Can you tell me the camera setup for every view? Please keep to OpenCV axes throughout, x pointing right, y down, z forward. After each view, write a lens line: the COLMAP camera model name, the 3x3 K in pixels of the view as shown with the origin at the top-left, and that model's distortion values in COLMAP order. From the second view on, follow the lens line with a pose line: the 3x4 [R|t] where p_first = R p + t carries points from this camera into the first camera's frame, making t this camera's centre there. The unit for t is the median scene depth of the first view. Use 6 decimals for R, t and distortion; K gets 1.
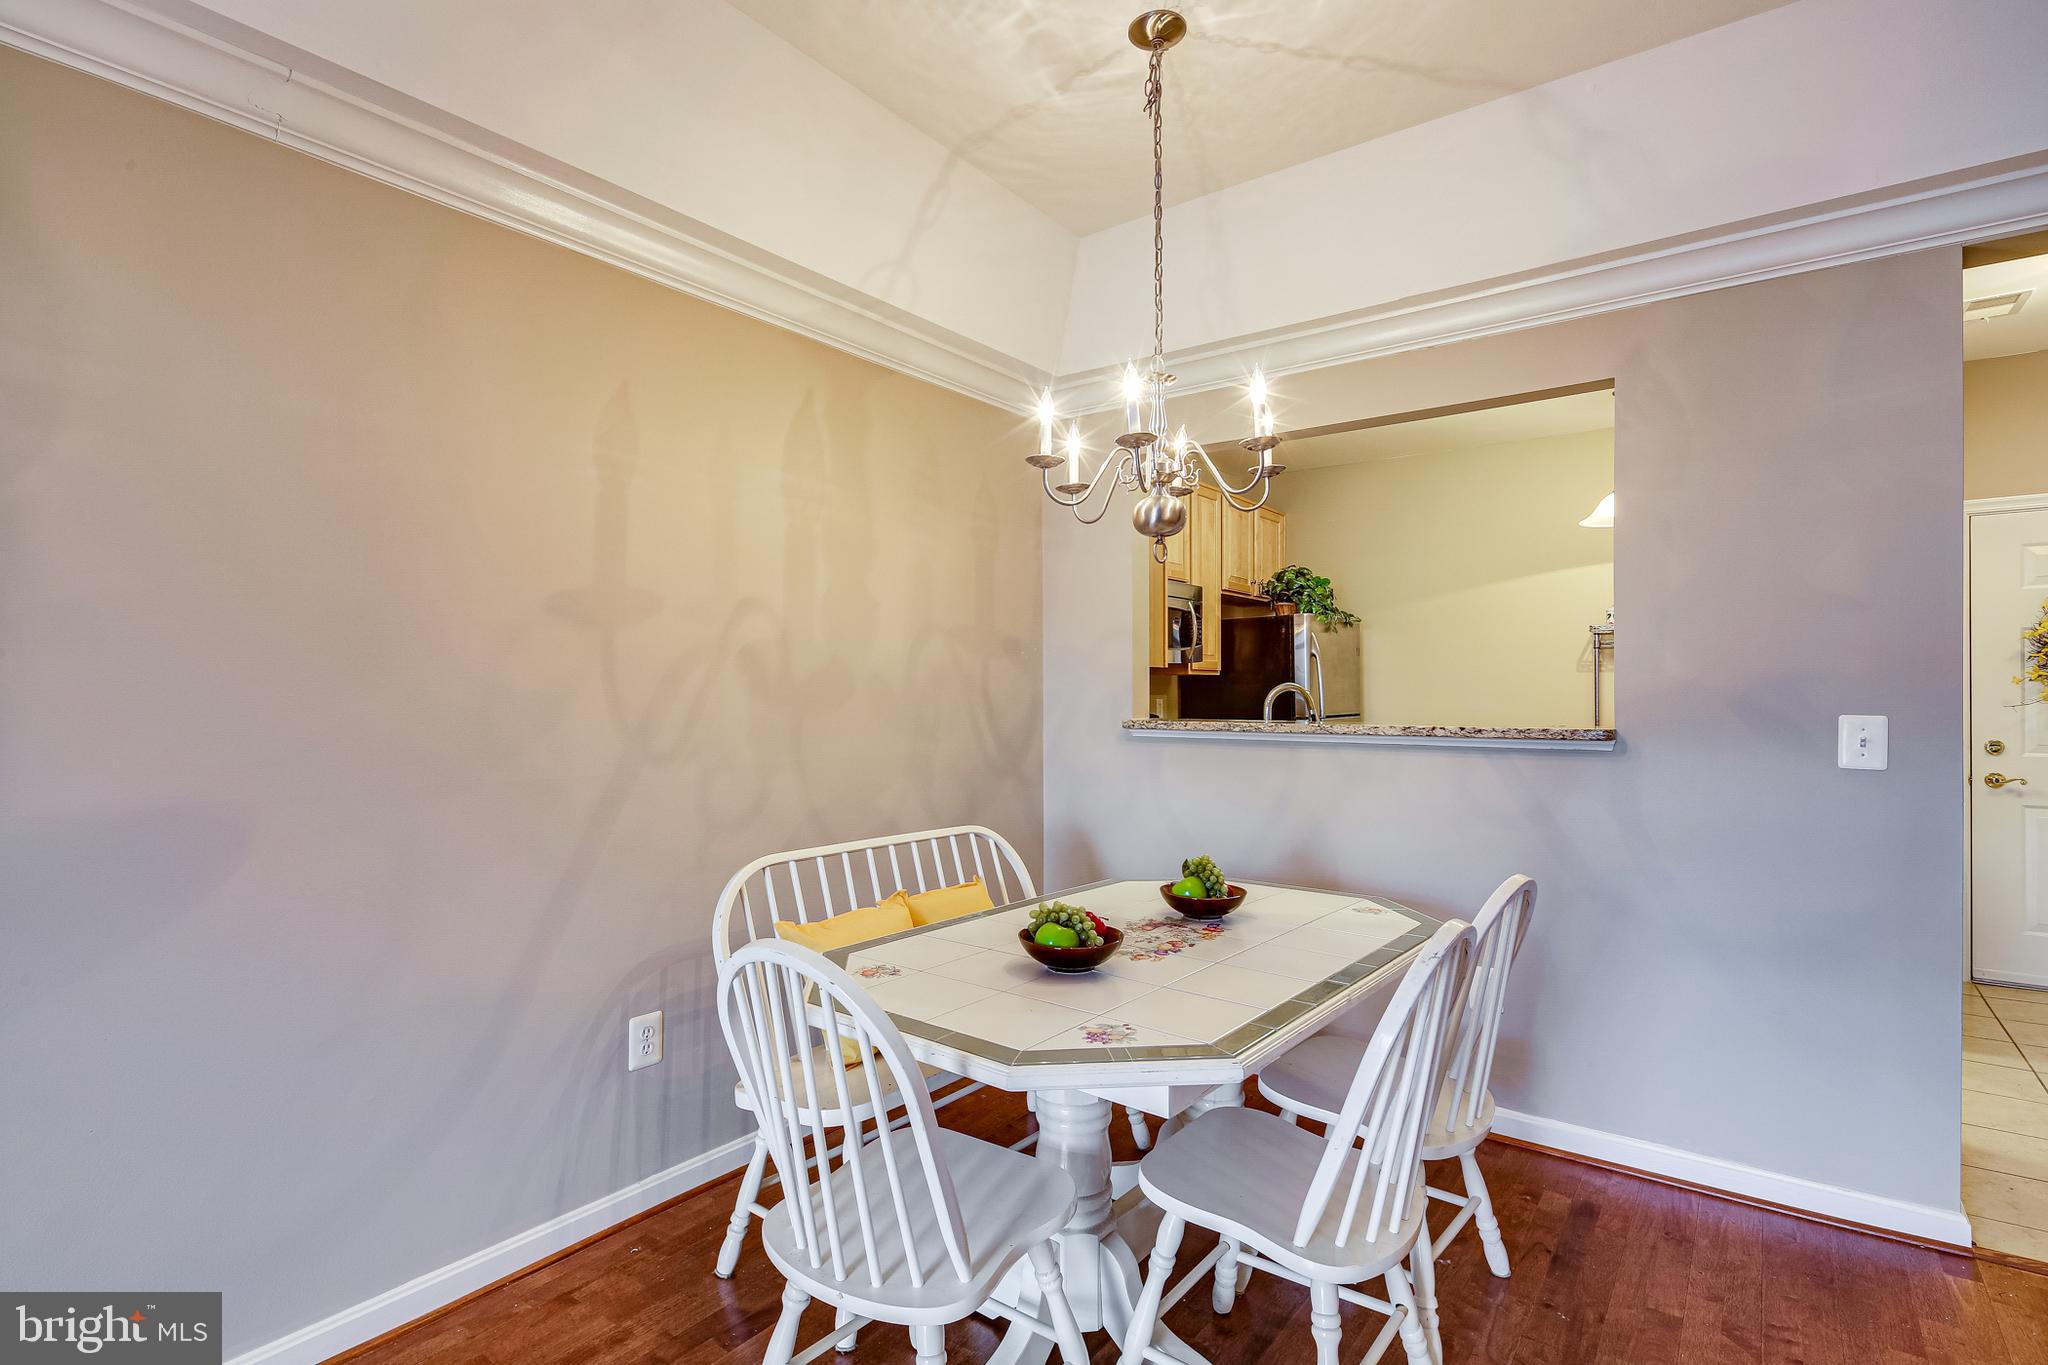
lens RADIAL K [[1007.2, 0, 1021.4], [0, 1007.2, 674.3], [0, 0, 1]] dist [0.003034, -0.001137]
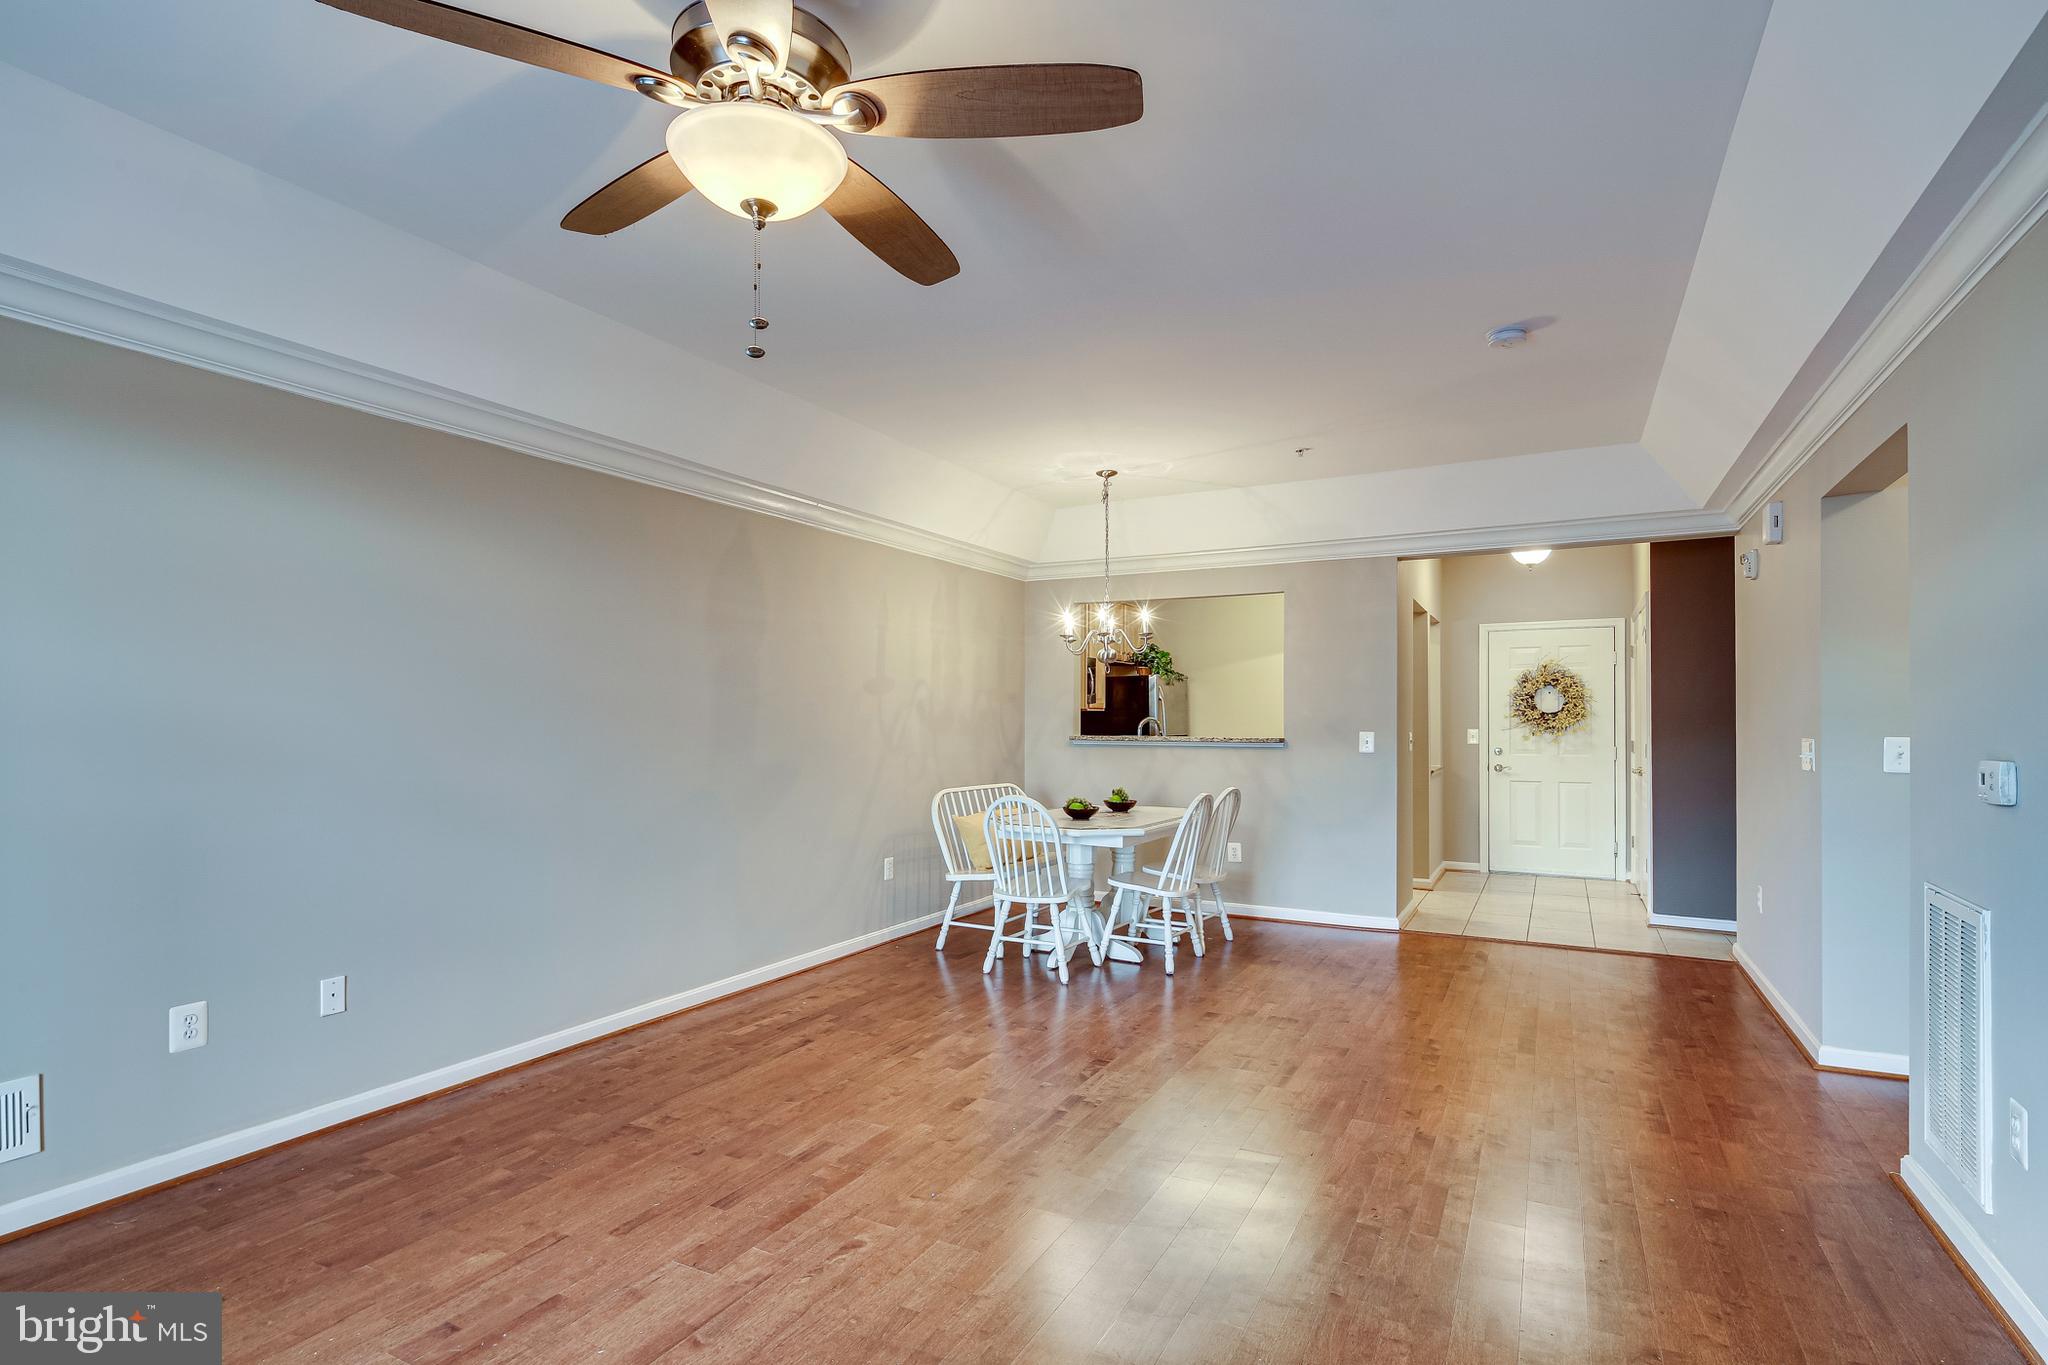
lens RADIAL K [[1007.2, 0, 1027.5], [0, 1007.2, 701.1], [0, 0, 1]] dist [0.003034, -0.001137]
pose [[0.988032, 0.005820, 0.154137, -0.232837], [-0.005677, 0.999983, -0.001363, -0.016175], [-0.154142, 0.000472, 0.988049, -0.777630]]
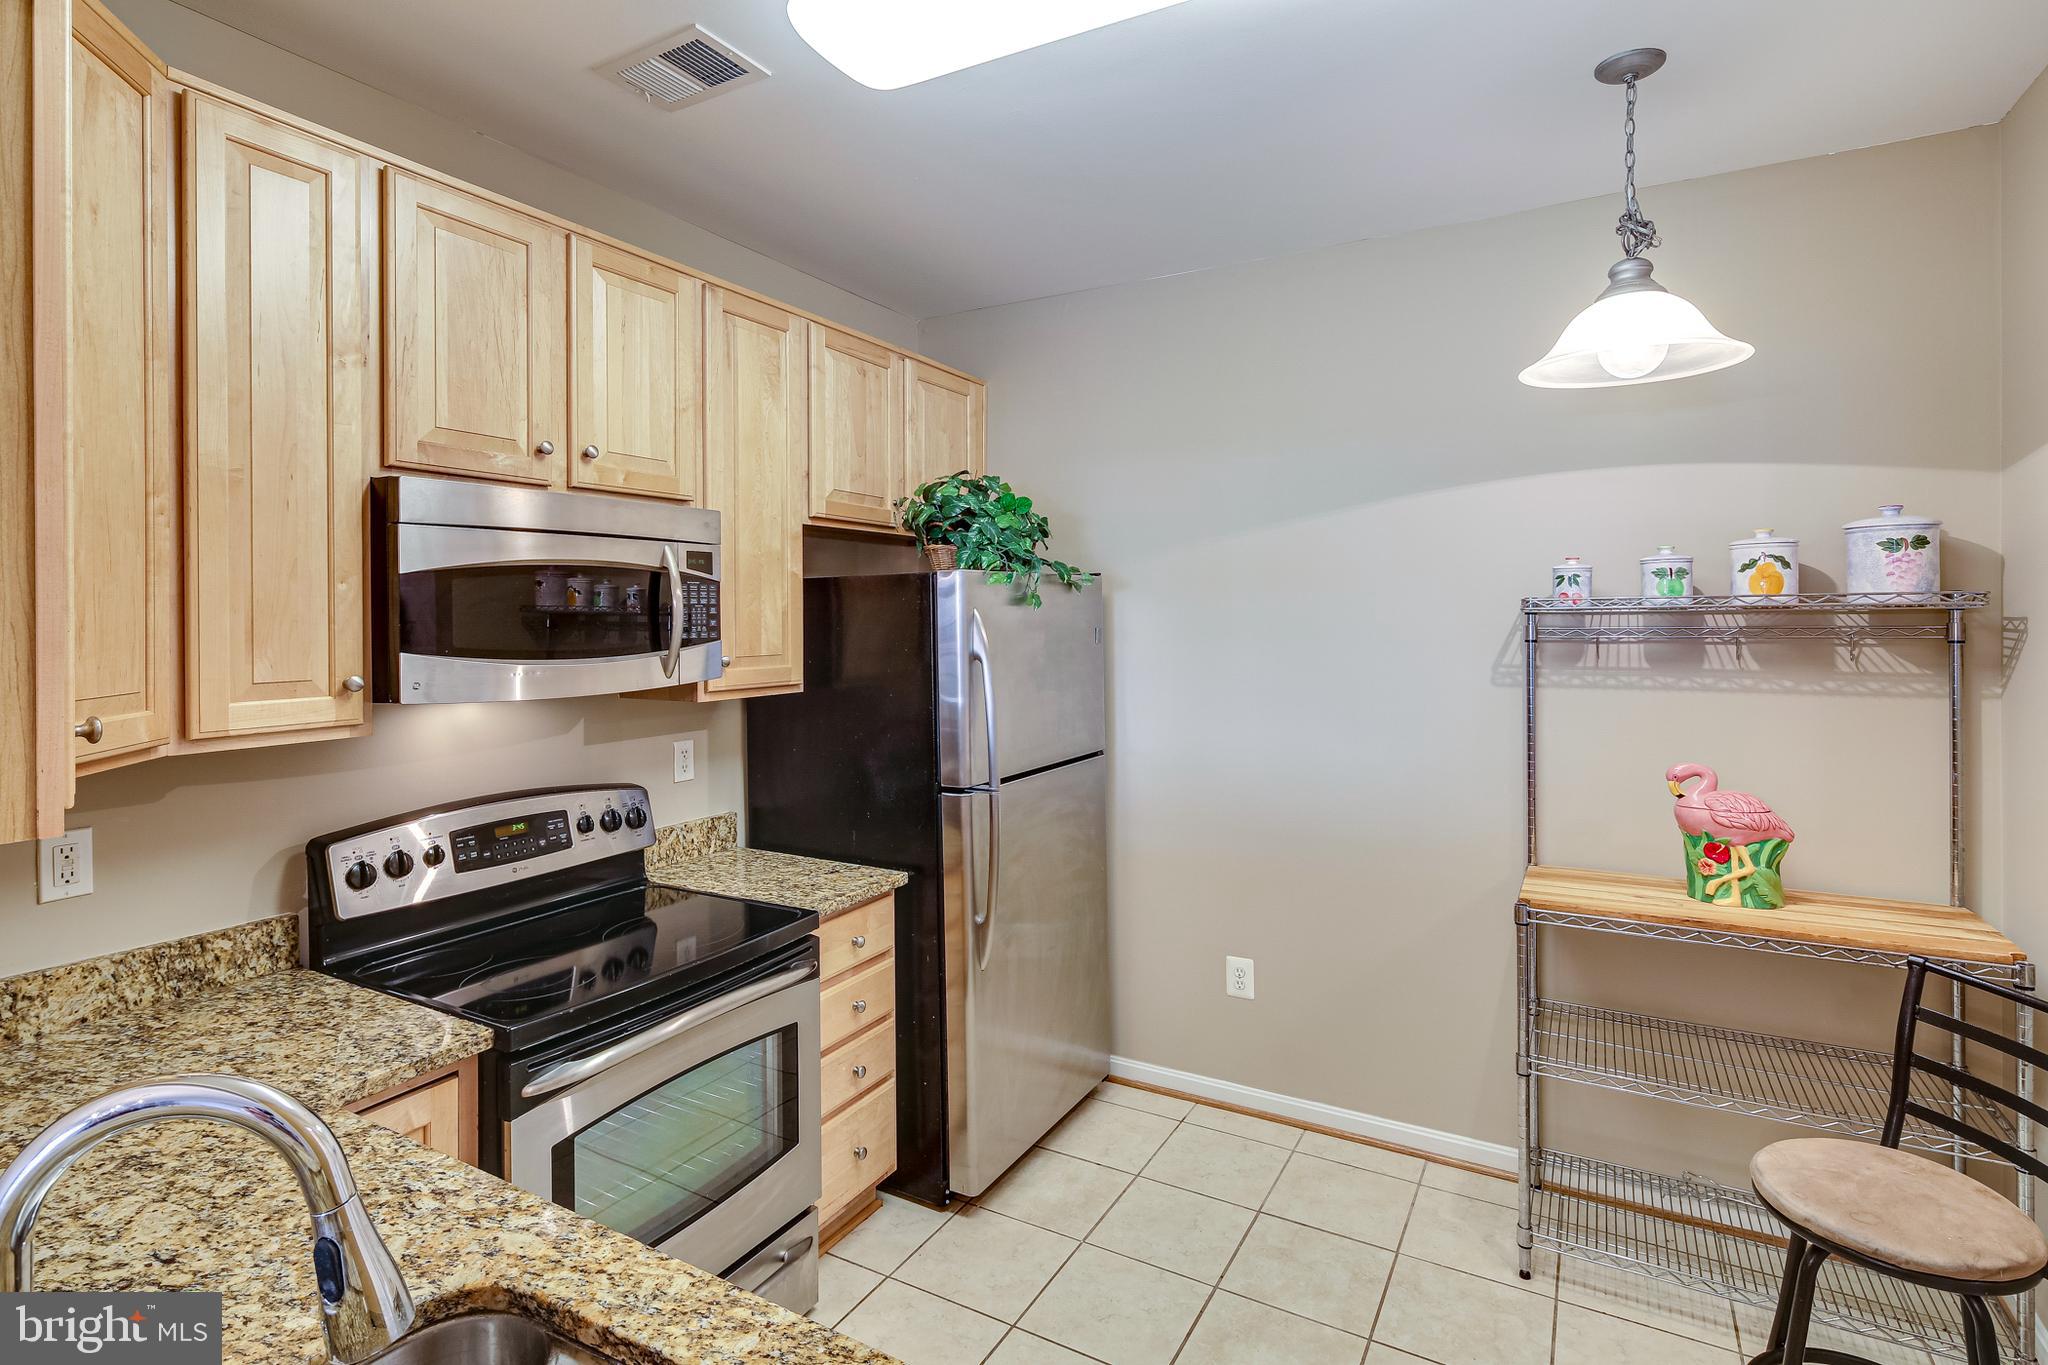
lens RADIAL K [[1007.2, 0, 1001.2], [0, 1007.2, 618.9], [0, 0, 1]] dist [0.003034, -0.001137]
pose [[0.992308, 0.002465, 0.123773, 0.303478], [-0.003680, 0.999947, 0.009592, -0.051096], [-0.123743, -0.009973, 0.992264, 0.659982]]
